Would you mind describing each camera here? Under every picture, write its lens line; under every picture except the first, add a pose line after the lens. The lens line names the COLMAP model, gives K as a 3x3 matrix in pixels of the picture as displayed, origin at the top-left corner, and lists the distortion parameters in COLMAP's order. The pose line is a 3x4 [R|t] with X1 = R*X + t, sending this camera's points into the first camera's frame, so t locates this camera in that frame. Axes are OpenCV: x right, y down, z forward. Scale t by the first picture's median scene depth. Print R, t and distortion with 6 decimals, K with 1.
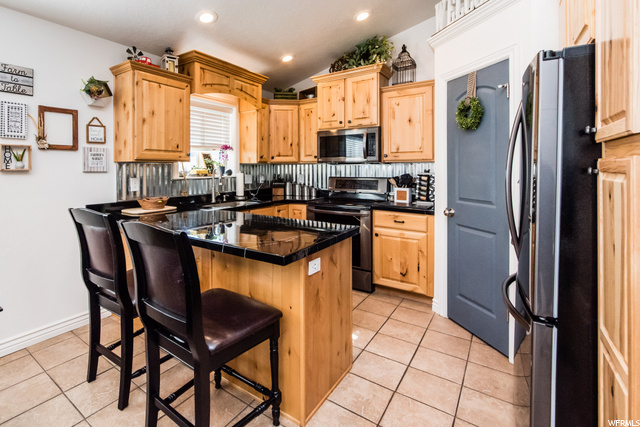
lens RADIAL K [[312.2, 0, 307.8], [0, 312.2, 167.7], [0, 0, 1]] dist [-0.000622, 0.000192]
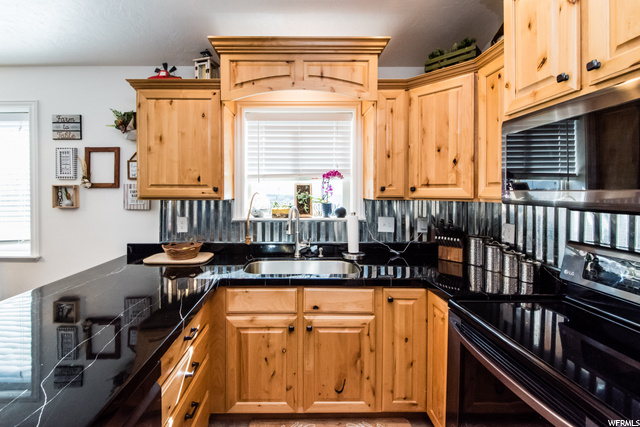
lens RADIAL K [[285.1, 0, 311.0], [0, 285.1, 193.0], [0, 0, 1]] dist [0.000207, -0.000056]
pose [[0.523481, 0.015103, -0.851903, 0.228487], [-0.005538, 0.999882, 0.014324, -0.035353], [0.852019, -0.002781, 0.523503, 0.675599]]
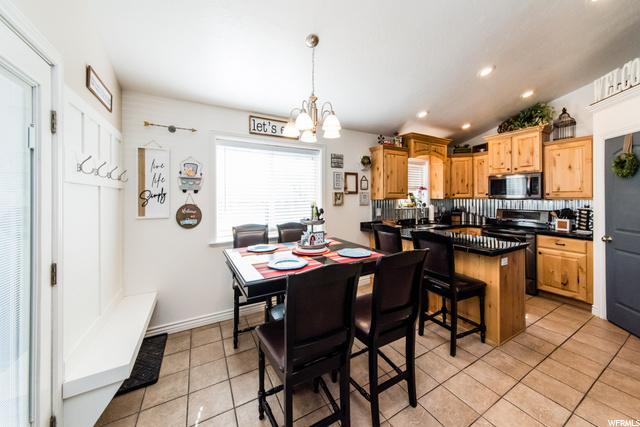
lens RADIAL K [[264.0, 0, 355.2], [0, 264.0, 194.0], [0, 0, 1]] dist [0.000529, 0.000607]
pose [[0.932761, 0.001220, -0.360494, -0.107413], [-0.004449, 0.999957, -0.008128, -0.026522], [0.360469, 0.009185, 0.932726, -0.336429]]
